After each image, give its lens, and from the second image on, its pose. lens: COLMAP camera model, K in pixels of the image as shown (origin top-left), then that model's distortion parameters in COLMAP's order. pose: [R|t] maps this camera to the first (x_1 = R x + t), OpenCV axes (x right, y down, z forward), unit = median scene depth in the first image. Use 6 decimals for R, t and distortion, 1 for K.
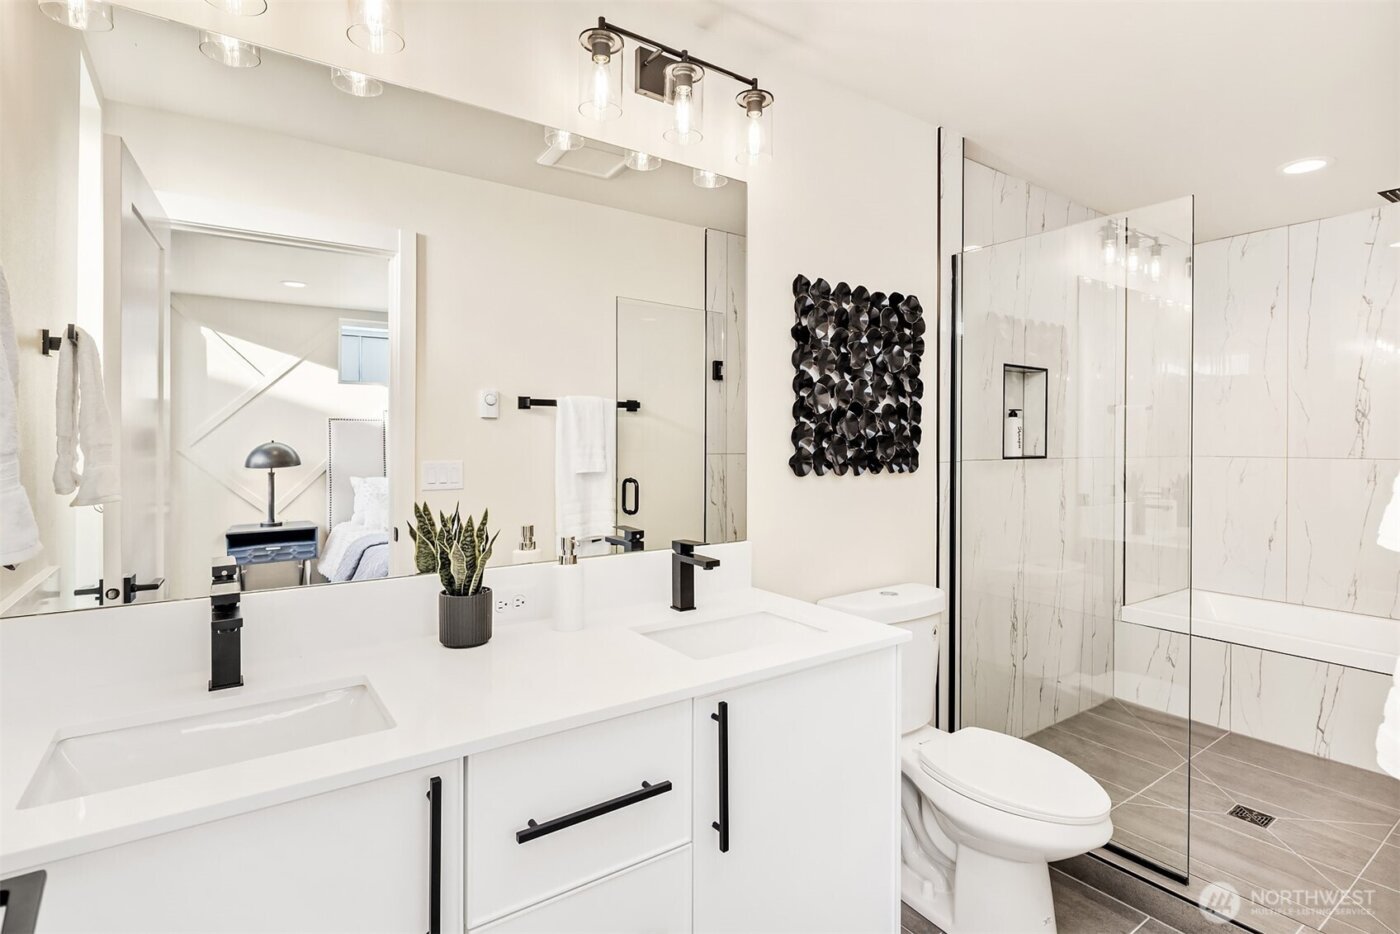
lens RADIAL K [[690.5, 0, 712.2], [0, 690.5, 446.1], [0, 0, 1]] dist [0.003369, -0.001215]
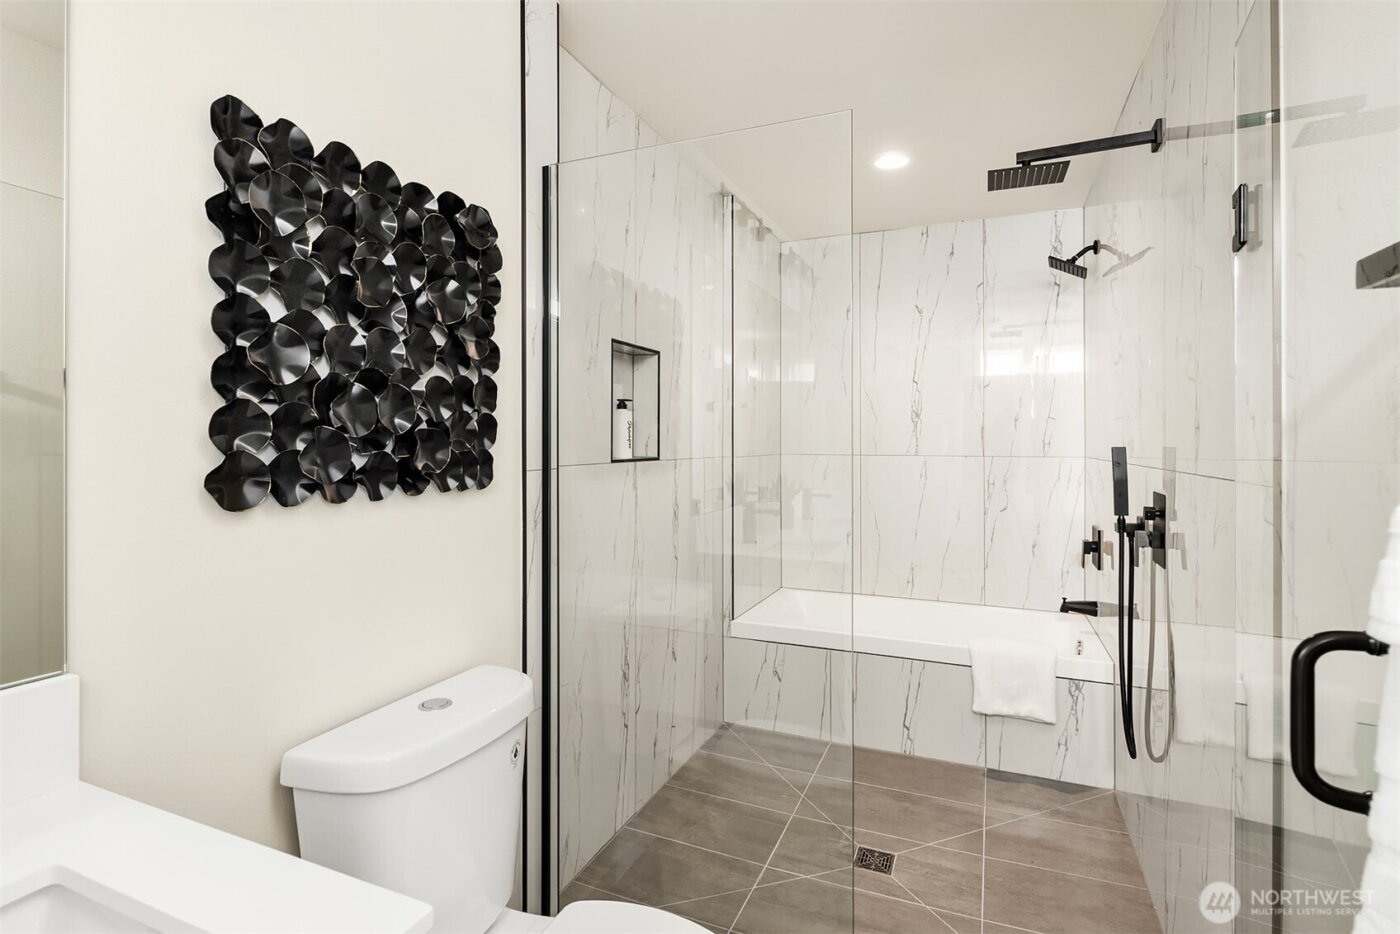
lens RADIAL K [[690.5, 0, 712.2], [0, 690.5, 446.1], [0, 0, 1]] dist [0.003369, -0.001215]
pose [[0.848205, -0.005904, 0.529636, 0.139548], [0.005313, 0.999982, 0.002639, -0.001366], [-0.529642, 0.000576, 0.848221, 0.369190]]
